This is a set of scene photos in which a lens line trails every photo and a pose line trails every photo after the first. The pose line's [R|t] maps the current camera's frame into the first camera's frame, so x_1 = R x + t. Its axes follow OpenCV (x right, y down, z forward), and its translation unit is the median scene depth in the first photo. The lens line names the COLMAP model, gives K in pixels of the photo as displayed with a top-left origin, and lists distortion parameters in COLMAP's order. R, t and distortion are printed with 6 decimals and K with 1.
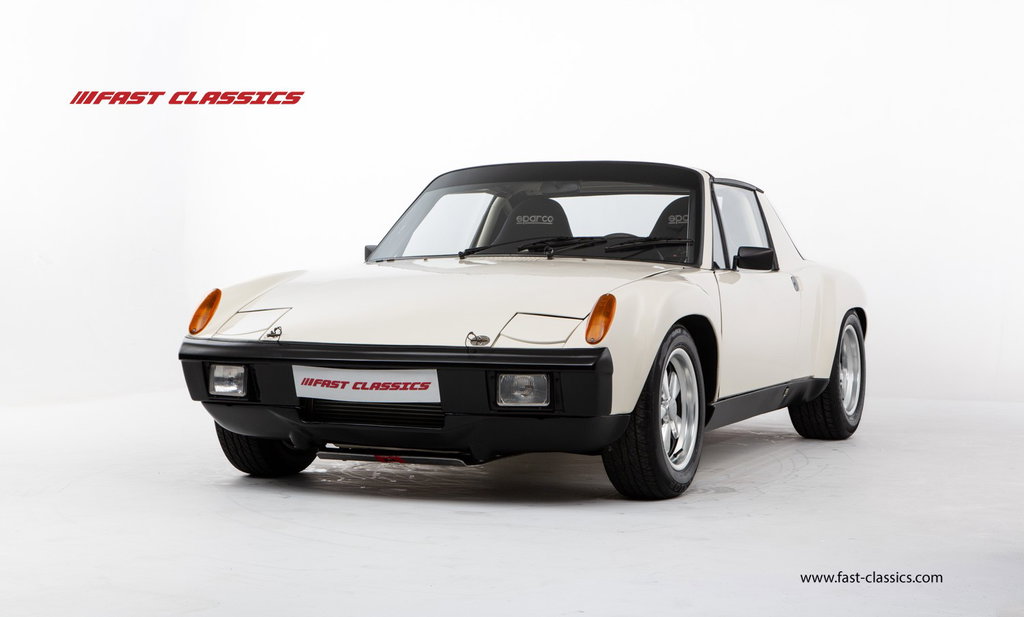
lens RADIAL K [[1943.1, 0, 512.0], [0, 1943.1, 308.5], [0, 0, 1]] dist [0.349815, 0.013755]
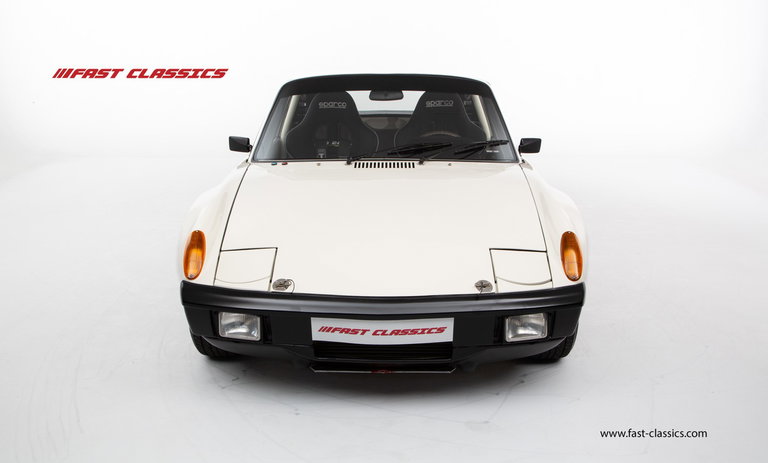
lens RADIAL K [[775.5, 0, 384.0], [0, 775.5, 231.5], [0, 0, 1]] dist [0.013680, 0.010280]
pose [[0.924462, -0.106193, 0.366188, -0.226201], [0.015188, 0.969925, 0.242931, -0.122364], [-0.380972, -0.219019, 0.898271, 0.584498]]
